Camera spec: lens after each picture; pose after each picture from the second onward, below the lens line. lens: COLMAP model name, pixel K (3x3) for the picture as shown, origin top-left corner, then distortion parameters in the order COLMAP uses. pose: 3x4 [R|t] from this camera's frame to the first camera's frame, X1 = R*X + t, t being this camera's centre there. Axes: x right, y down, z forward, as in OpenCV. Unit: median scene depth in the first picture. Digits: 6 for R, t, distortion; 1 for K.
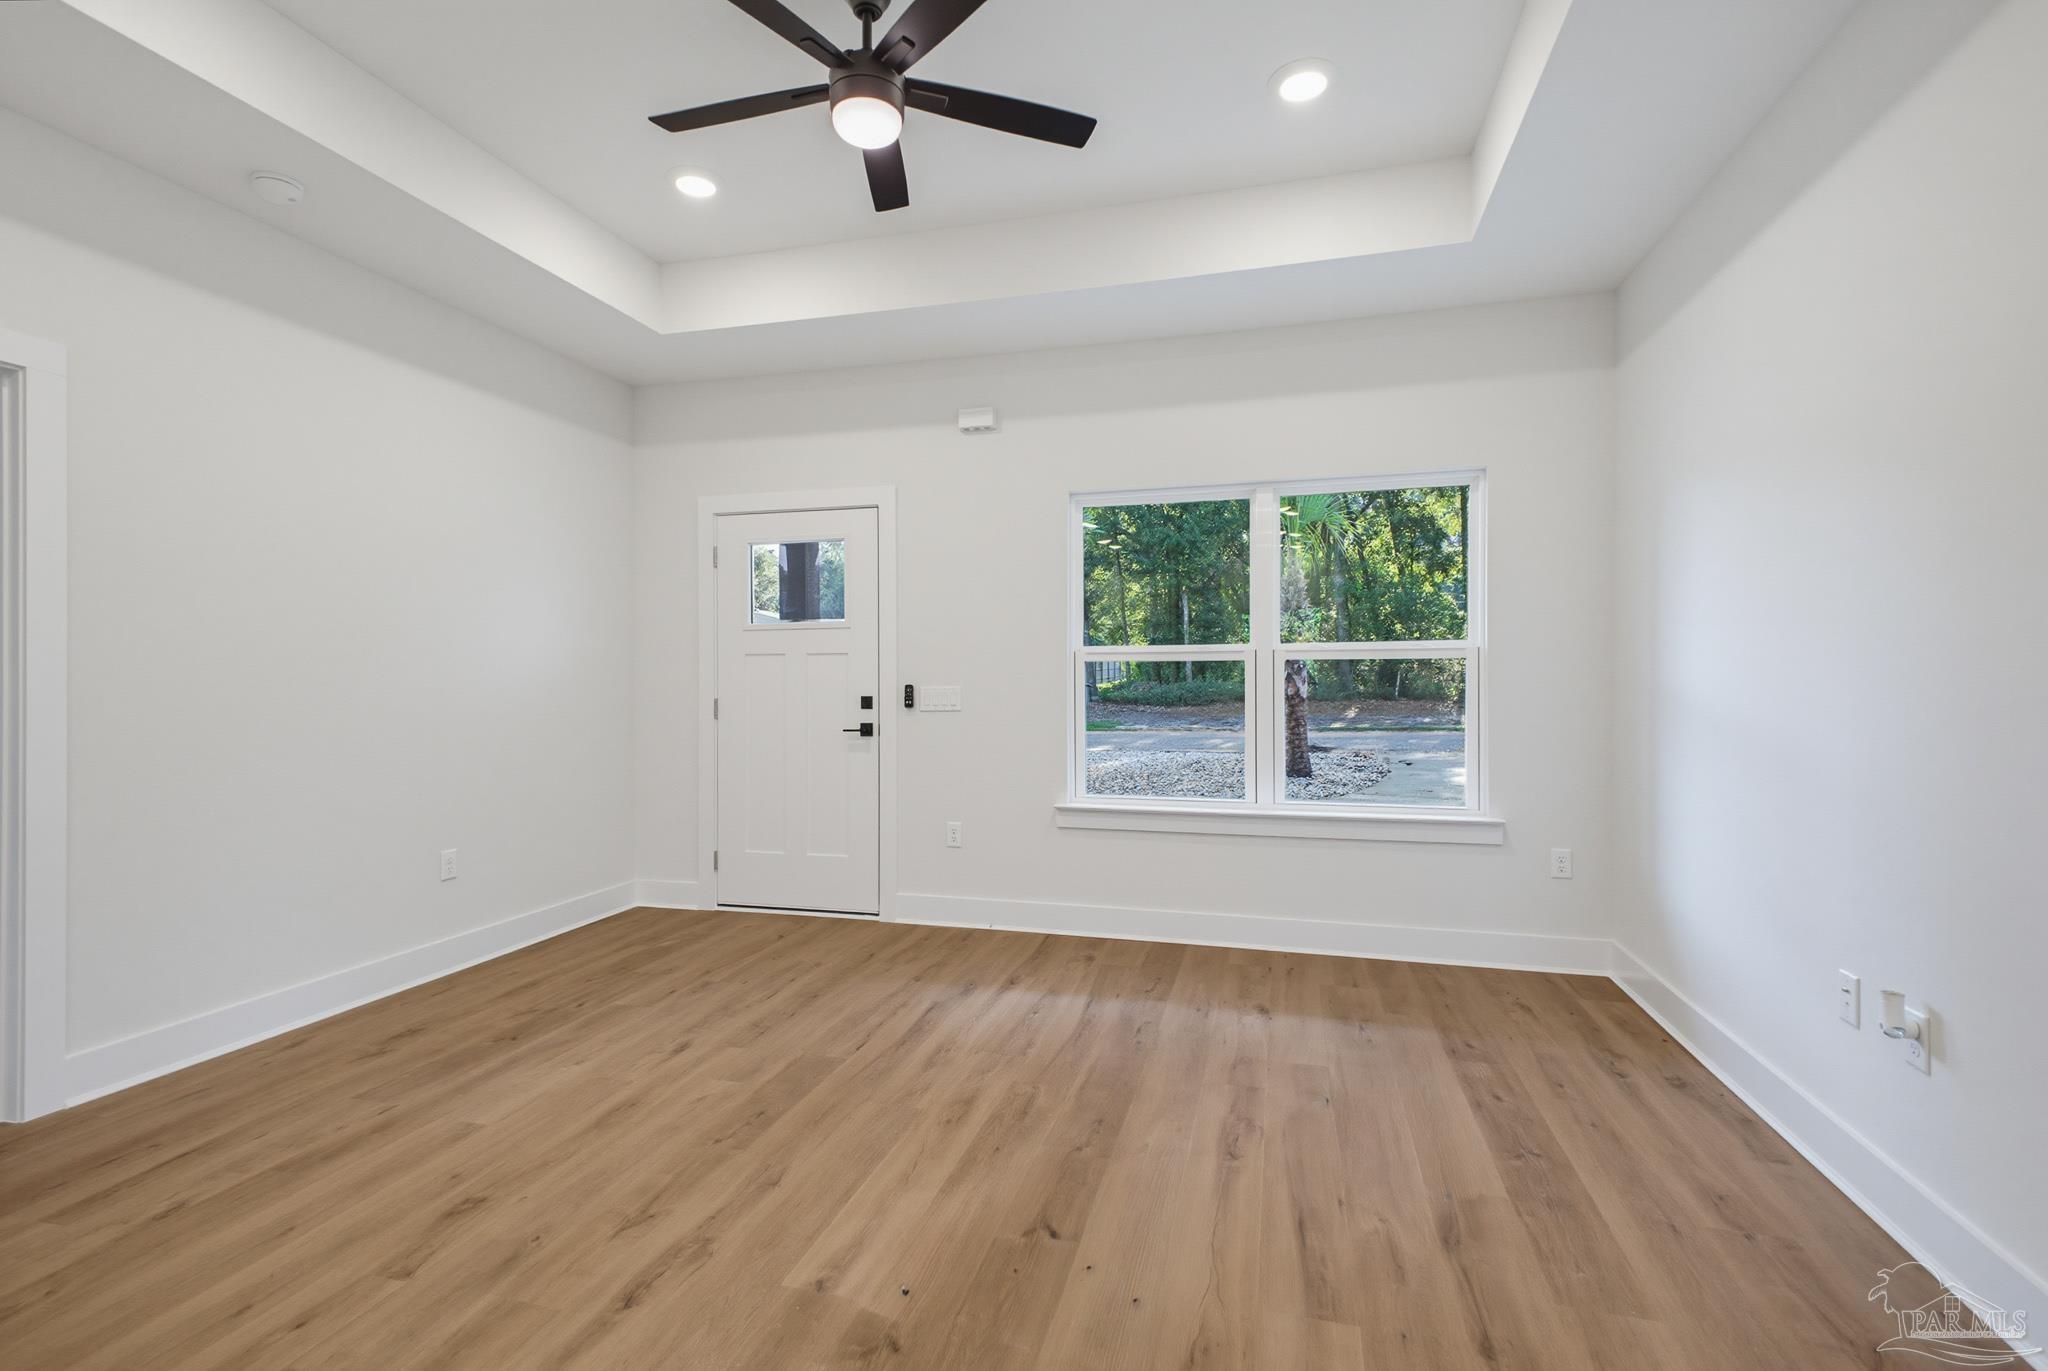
lens RADIAL K [[942.6, 0, 1028.5], [0, 942.6, 680.4], [0, 0, 1]] dist [0.032457, -0.013308]
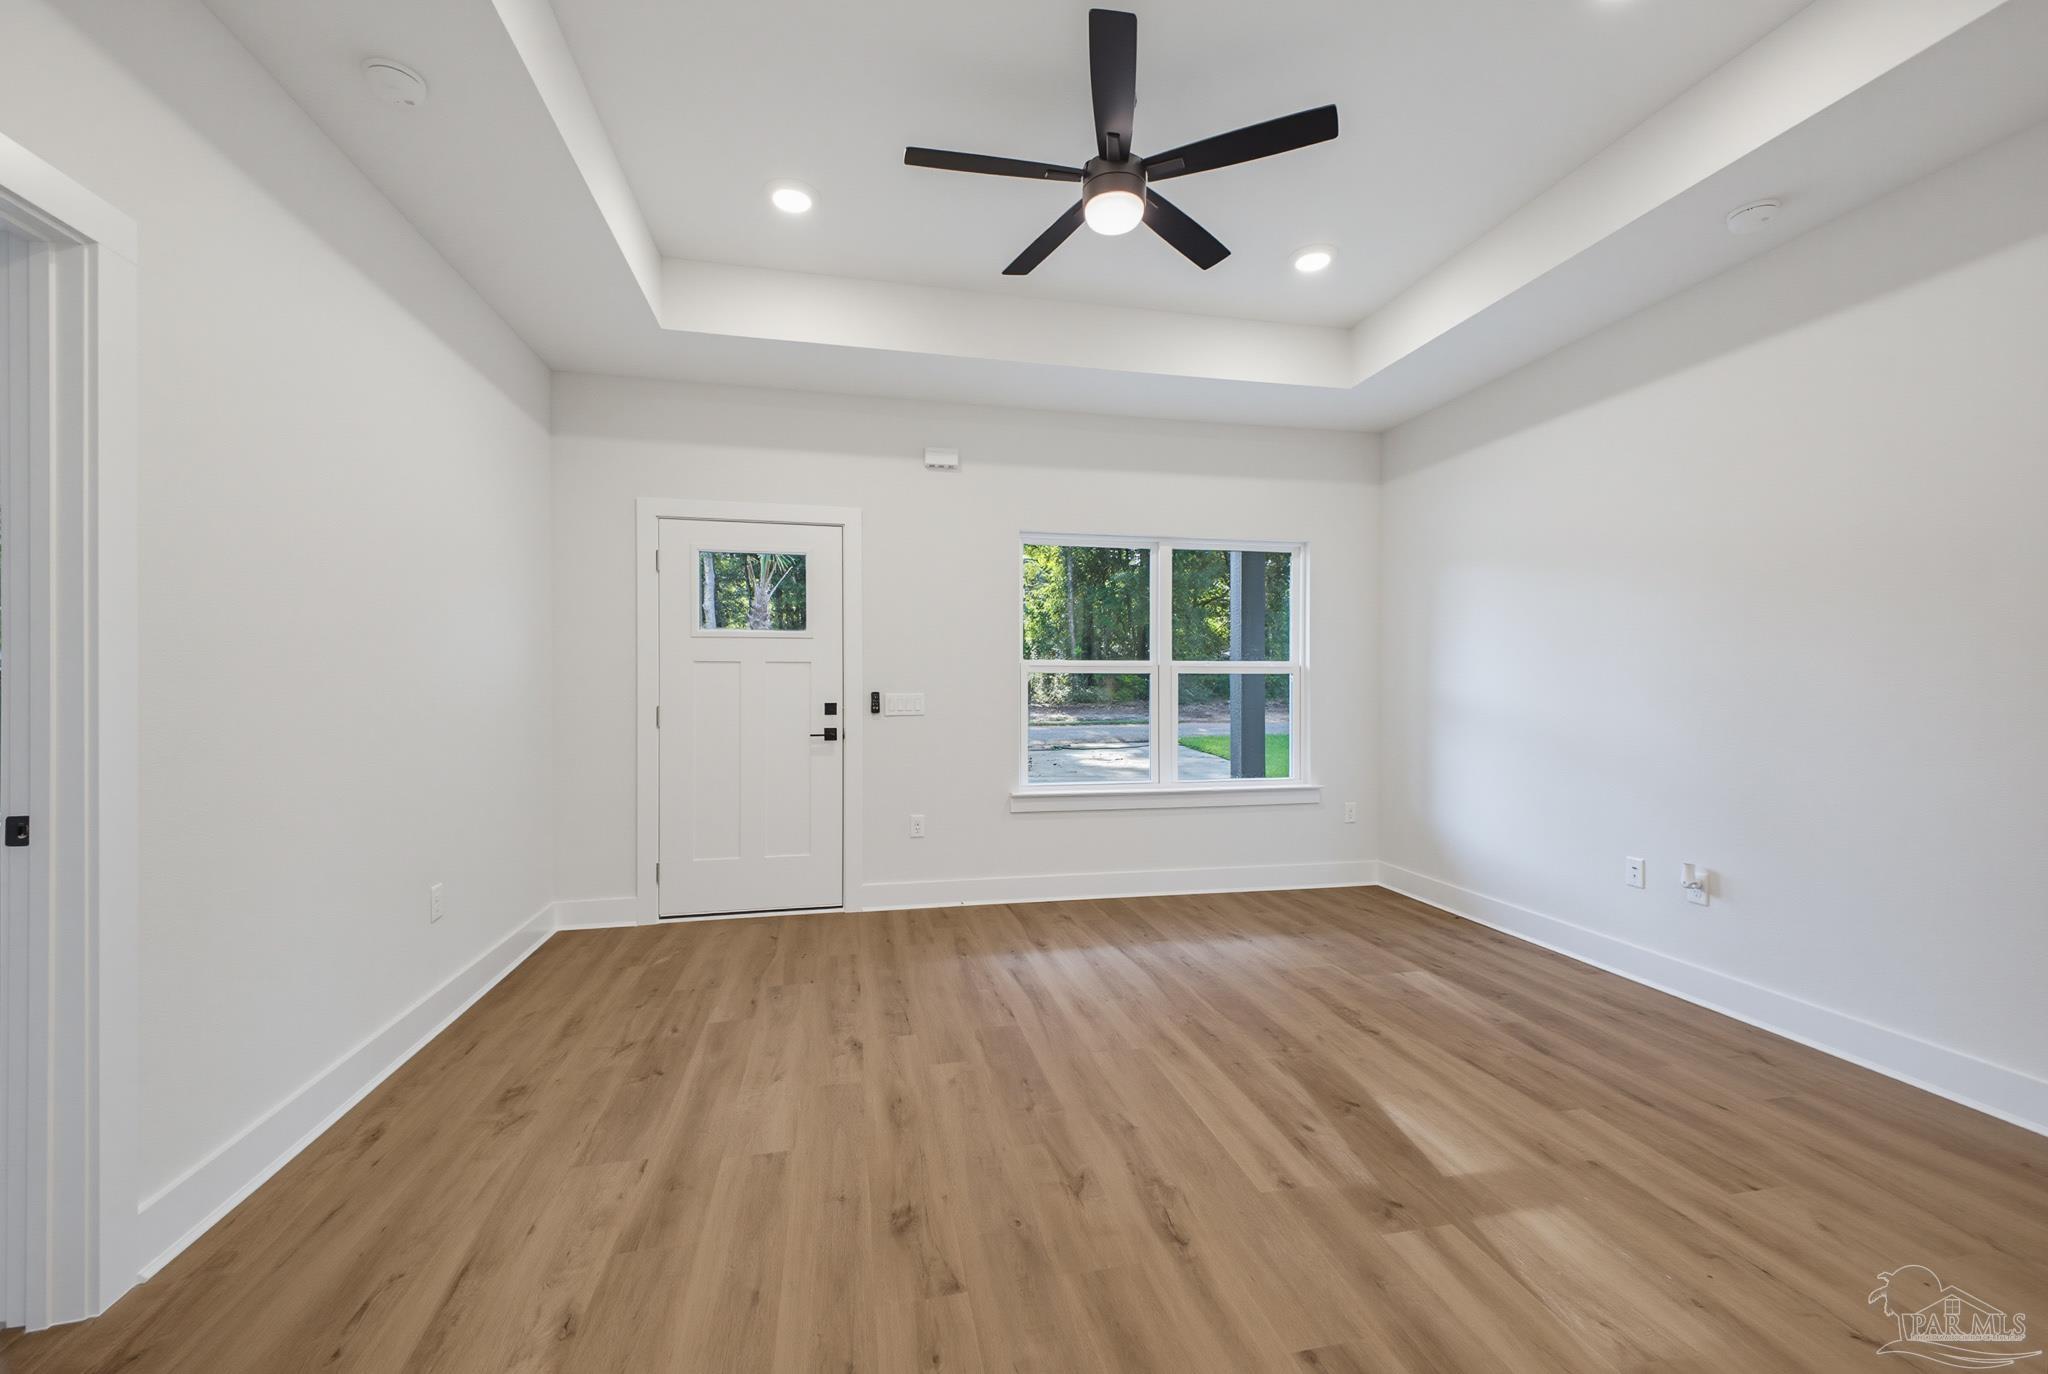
lens RADIAL K [[807.9, 0, 1024.0], [0, 807.9, 687.0], [0, 0, 1]] dist [0.029777, -0.017818]
pose [[0.888245, 0.004378, 0.459350, -0.495715], [-0.004033, 0.999990, -0.001732, -0.000440], [-0.459353, -0.000315, 0.888254, 0.110878]]
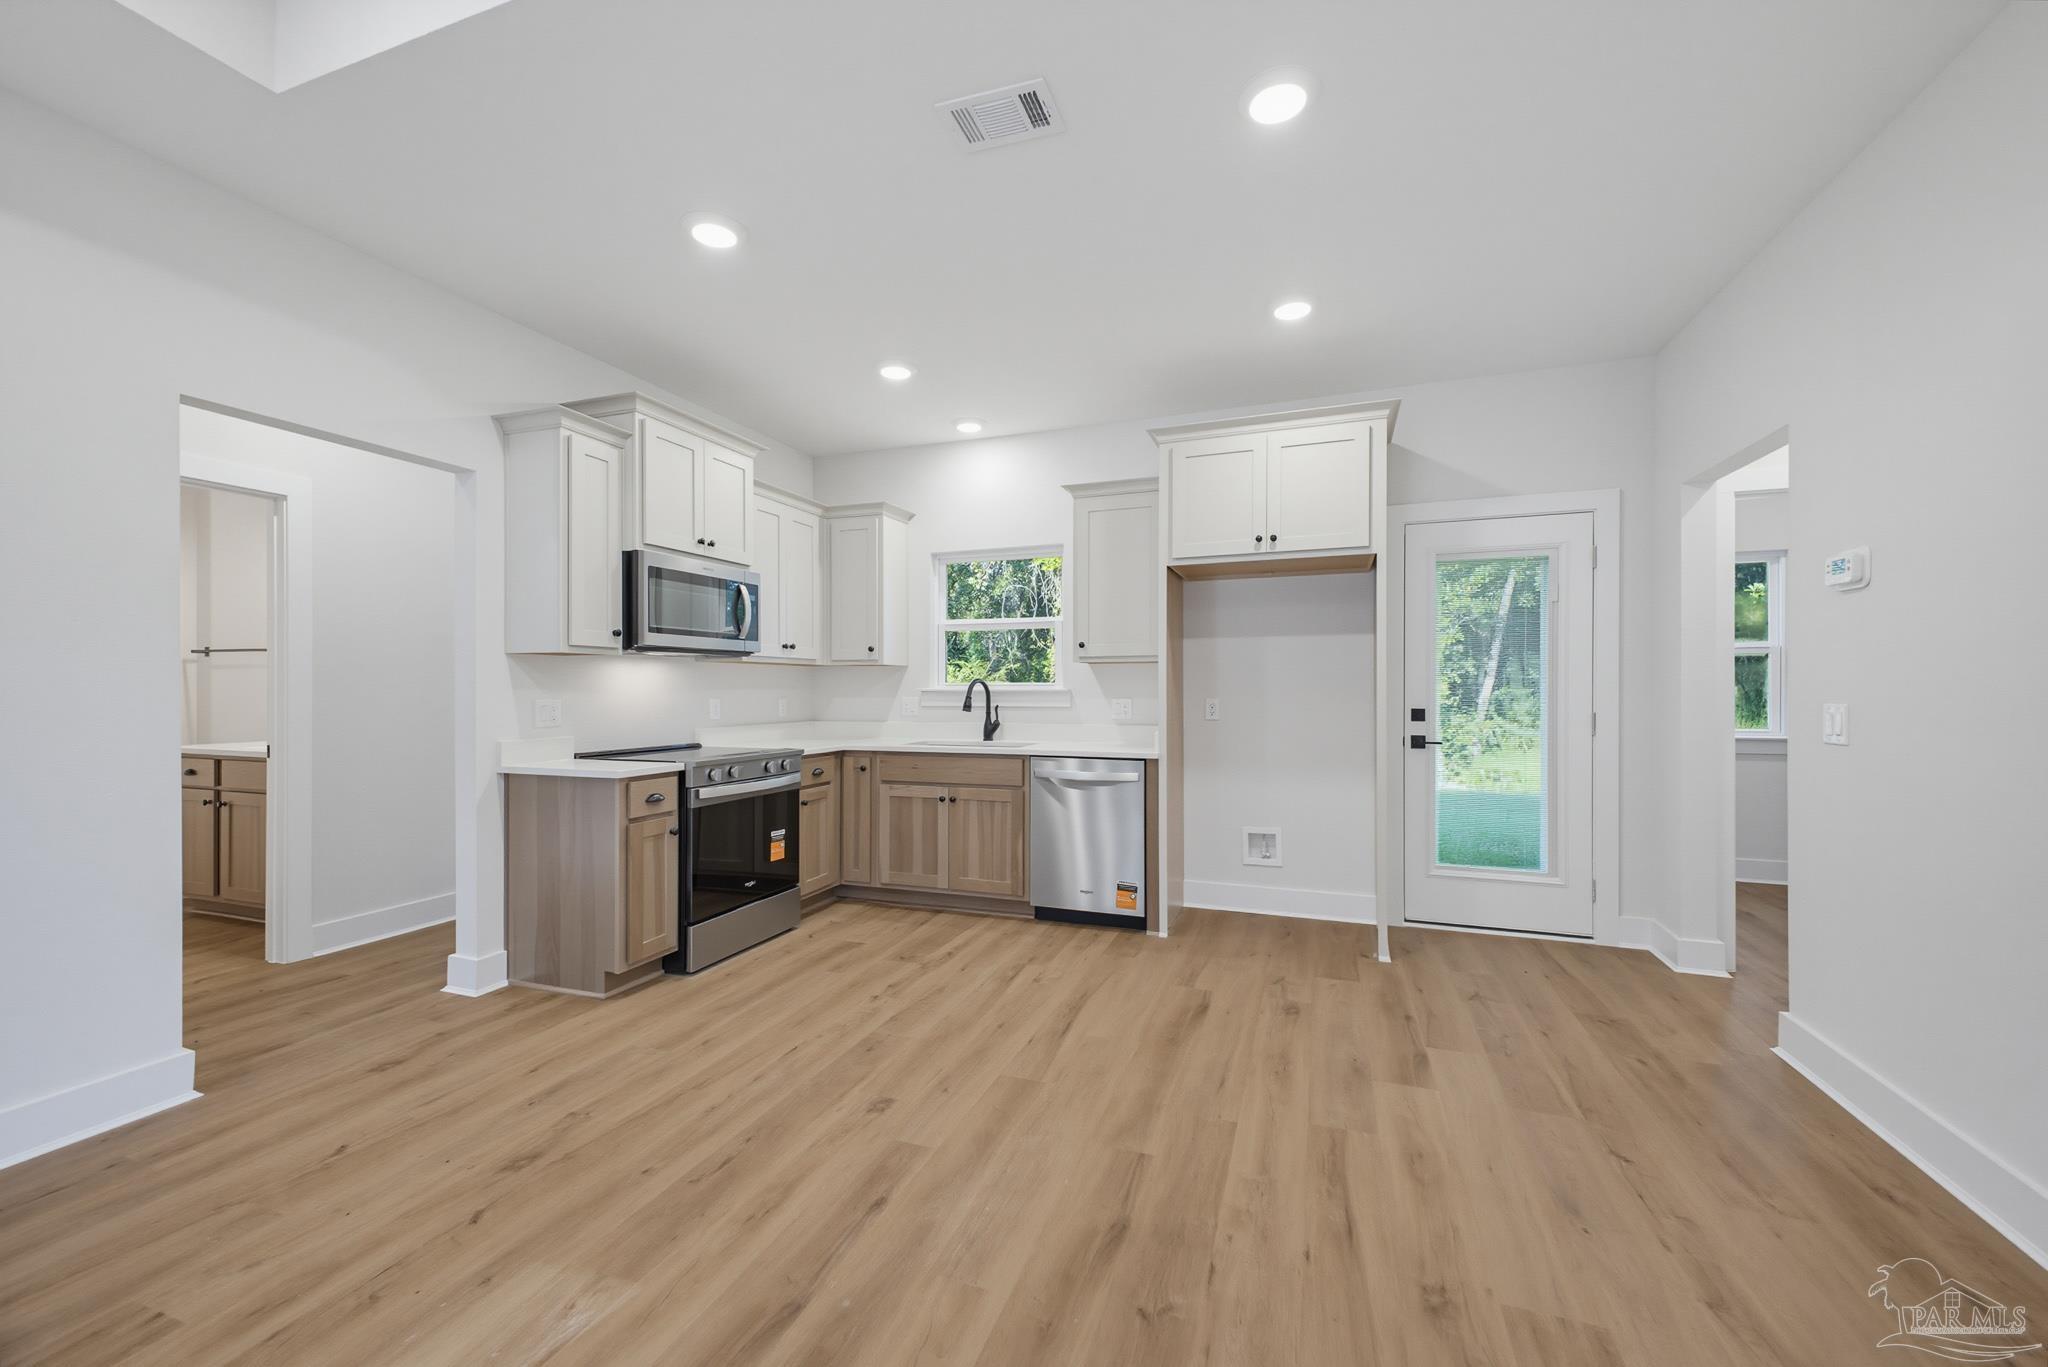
lens RADIAL K [[800.4, 0, 1035.0], [0, 800.4, 686.4], [0, 0, 1]] dist [0.017245, -0.006141]
pose [[-0.996526, 0.004278, 0.083177, -0.325328], [0.004149, 0.999990, -0.001727, -0.002805], [-0.083183, -0.001376, -0.996533, 0.733894]]
